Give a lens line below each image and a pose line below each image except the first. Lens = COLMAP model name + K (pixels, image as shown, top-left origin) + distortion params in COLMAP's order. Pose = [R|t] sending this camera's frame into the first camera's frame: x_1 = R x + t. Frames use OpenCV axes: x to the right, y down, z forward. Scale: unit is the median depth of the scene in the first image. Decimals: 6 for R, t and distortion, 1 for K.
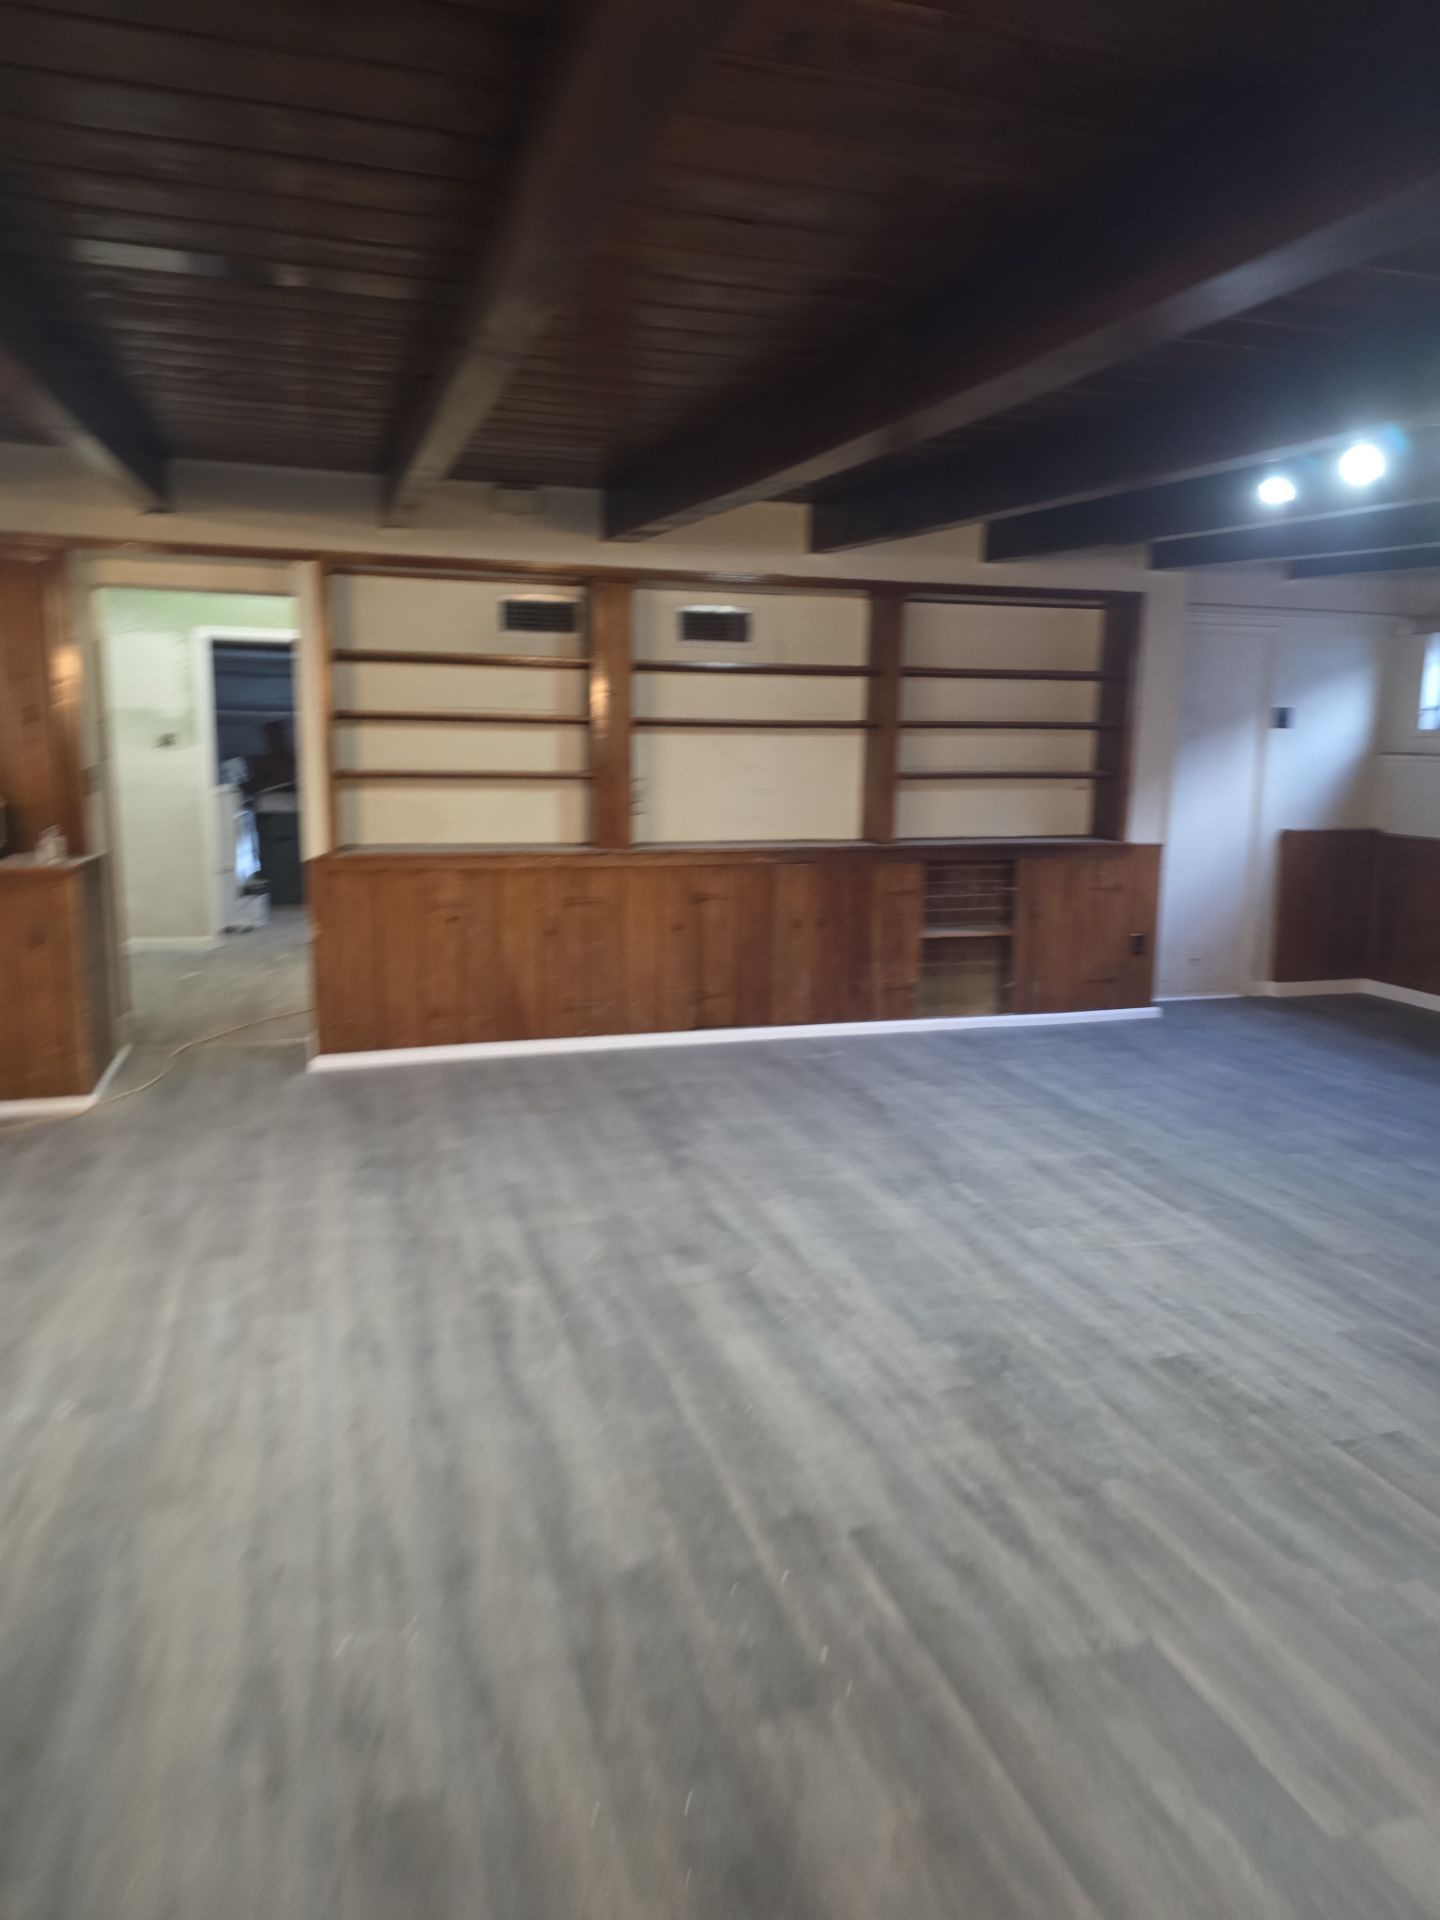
lens RADIAL K [[1261.6, 0, 723.8], [0, 1261.6, 914.4], [0, 0, 1]] dist [0.076205, -0.055797]
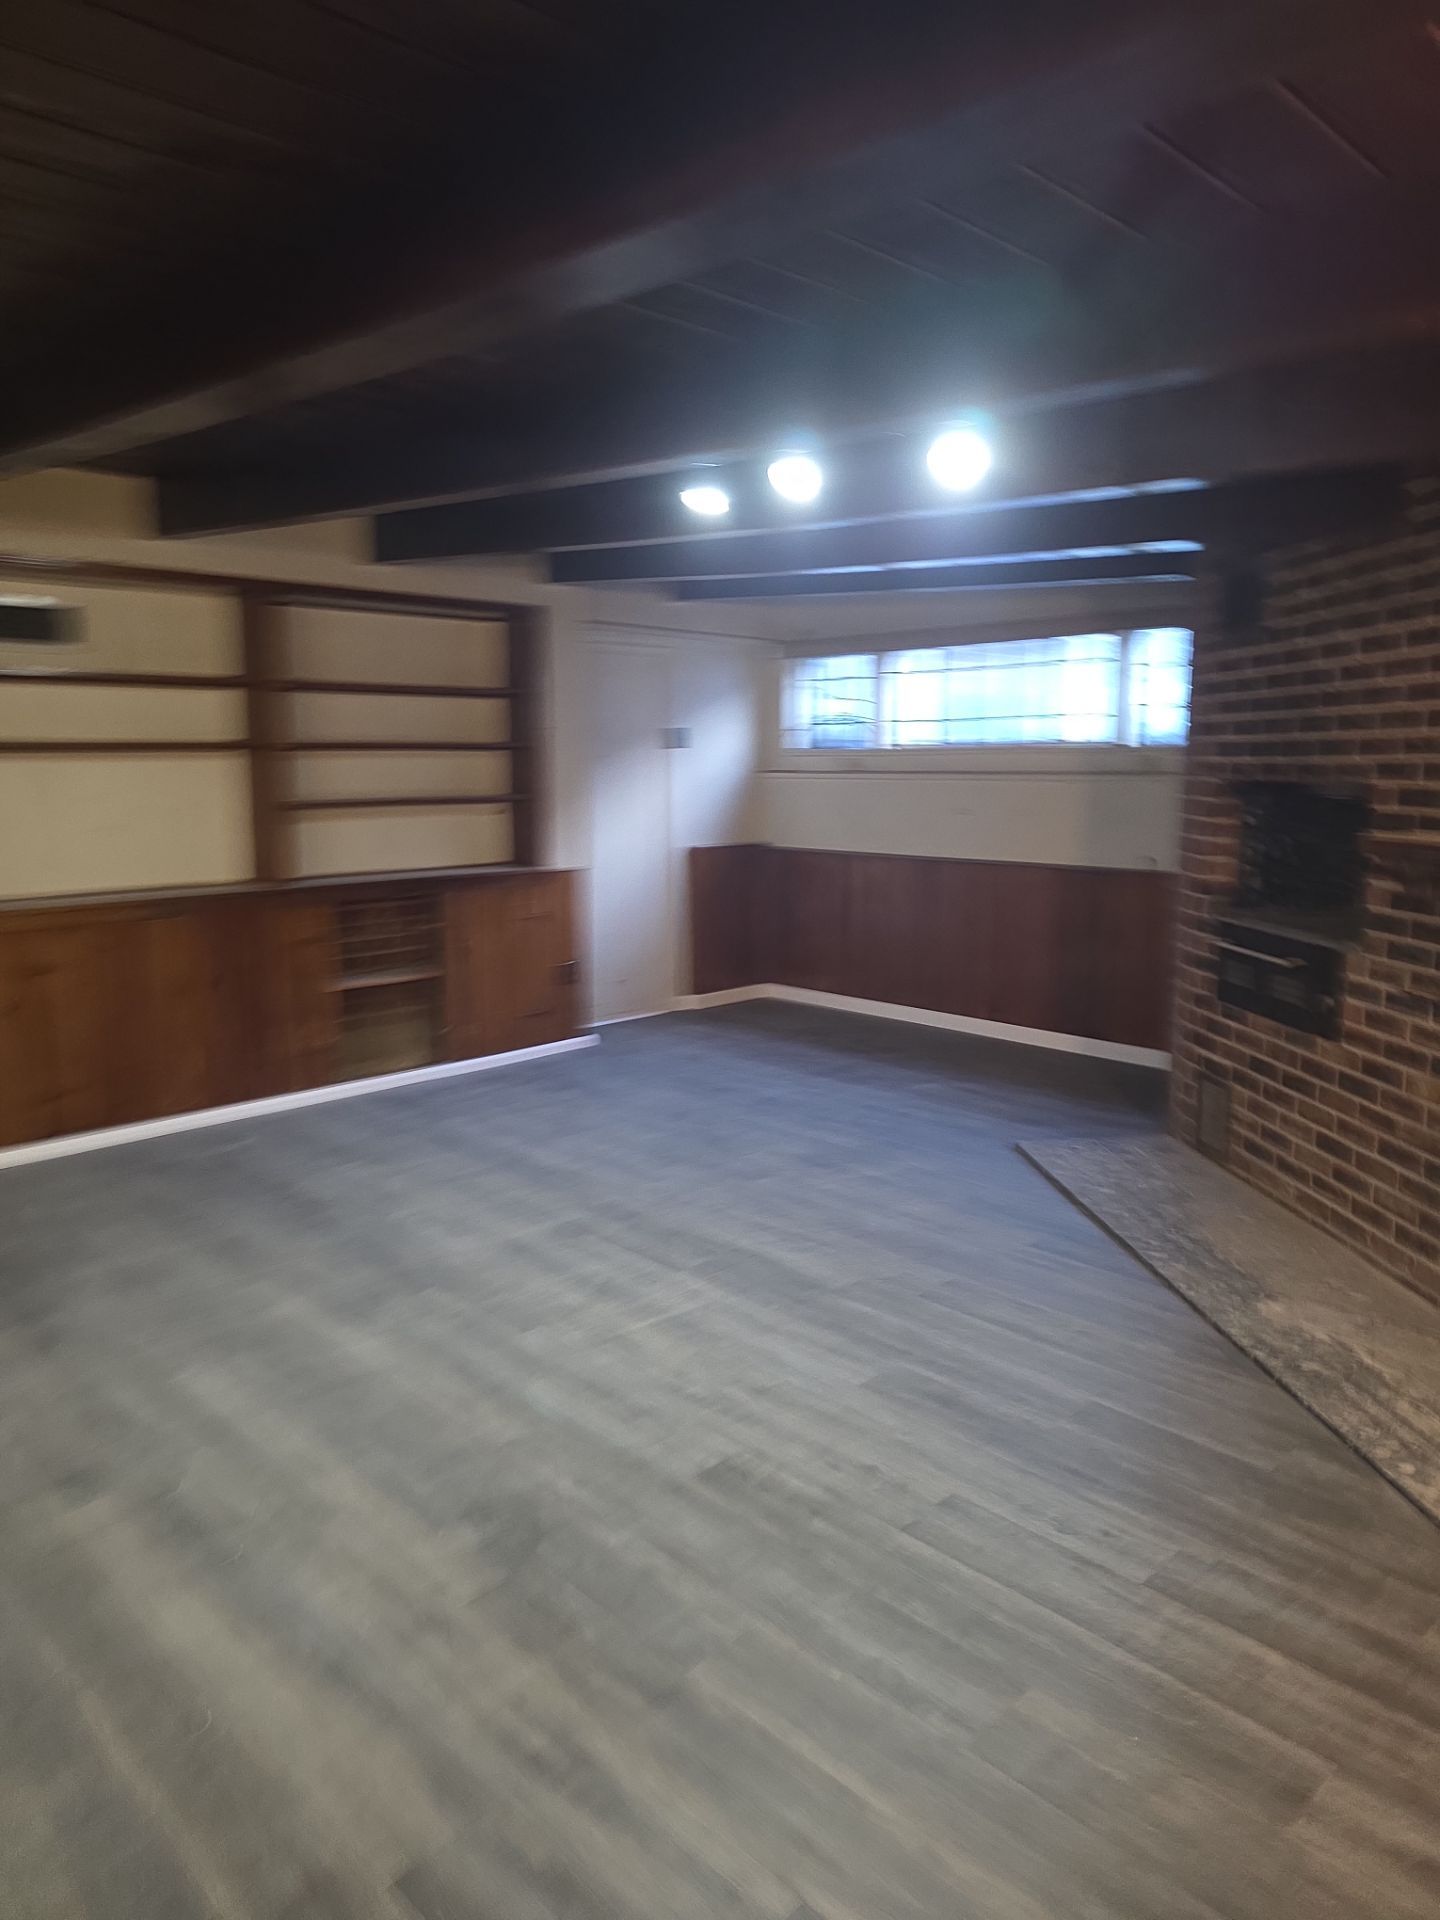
lens RADIAL K [[1261.6, 0, 723.8], [0, 1261.6, 914.4], [0, 0, 1]] dist [0.076205, -0.055797]
pose [[0.880201, -0.076641, 0.468371, -0.024490], [0.081038, 0.996653, 0.010791, -0.035745], [-0.467630, 0.028458, 0.883466, 0.171482]]
